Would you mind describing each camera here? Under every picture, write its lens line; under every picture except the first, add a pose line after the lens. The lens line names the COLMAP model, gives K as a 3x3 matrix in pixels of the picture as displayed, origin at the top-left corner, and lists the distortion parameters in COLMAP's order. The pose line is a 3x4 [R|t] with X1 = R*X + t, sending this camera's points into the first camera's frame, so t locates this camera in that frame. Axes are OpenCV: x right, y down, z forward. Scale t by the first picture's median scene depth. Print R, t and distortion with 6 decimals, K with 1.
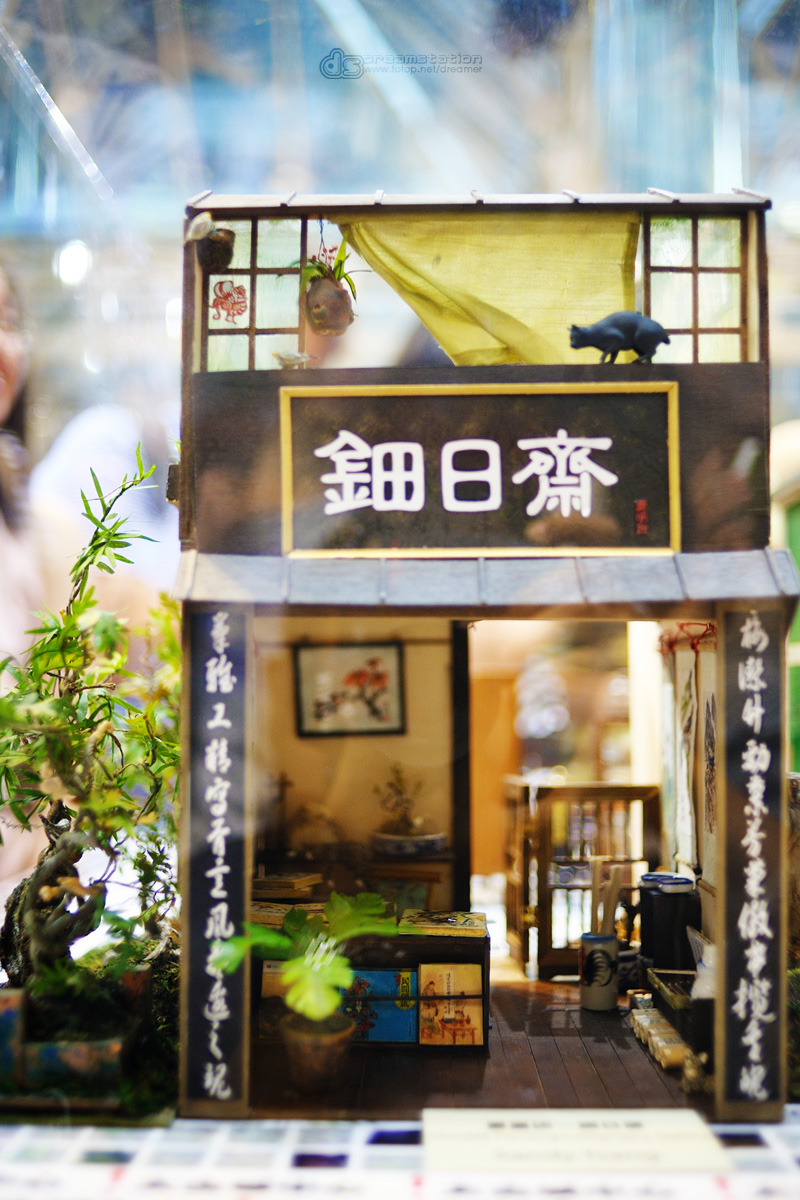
lens RADIAL K [[1278.1, 0, 400.0], [0, 1278.1, 600.0], [0, 0, 1]] dist [-0.114060, 0.240203]
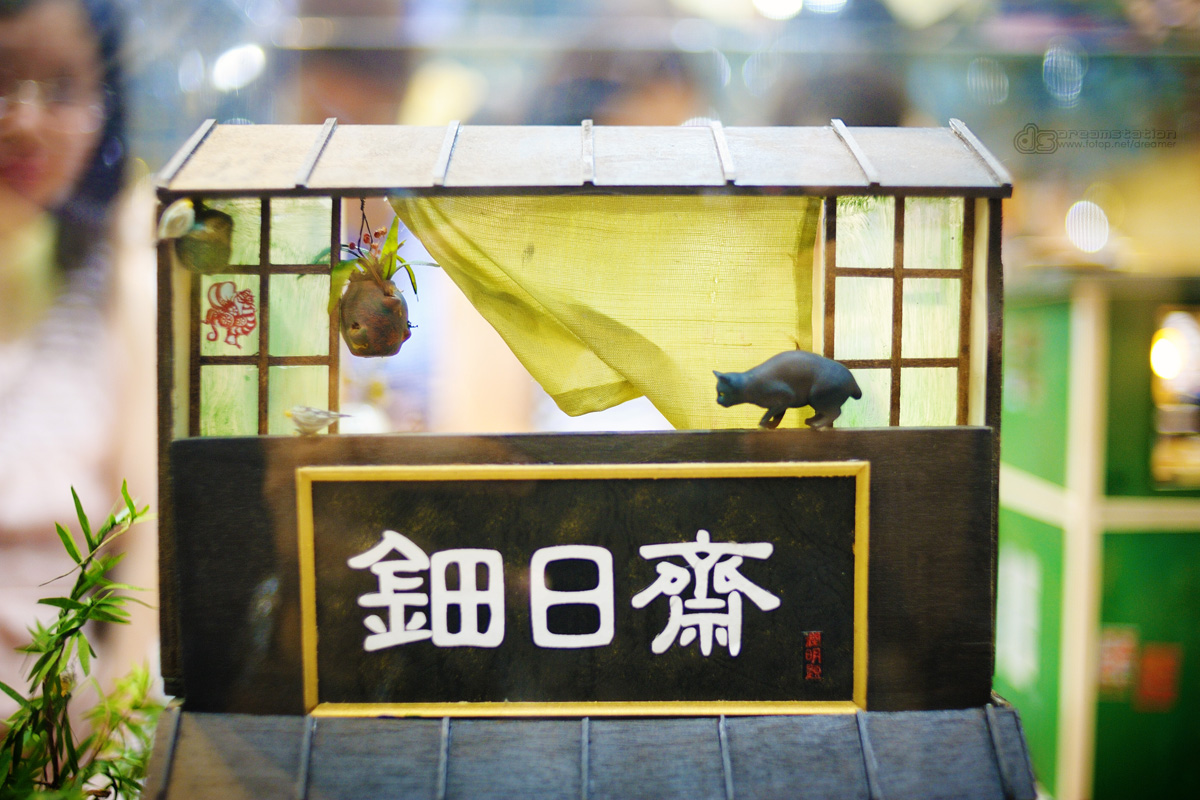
lens RADIAL K [[1278.1, 0, 600.0], [0, 1278.1, 400.0], [0, 0, 1]] dist [-0.114060, 0.240203]
pose [[0.999436, 0.000246, 0.033566, 0.047312], [-0.003838, 0.994251, 0.107006, -0.278468], [-0.033347, -0.107075, 0.993692, 0.315100]]
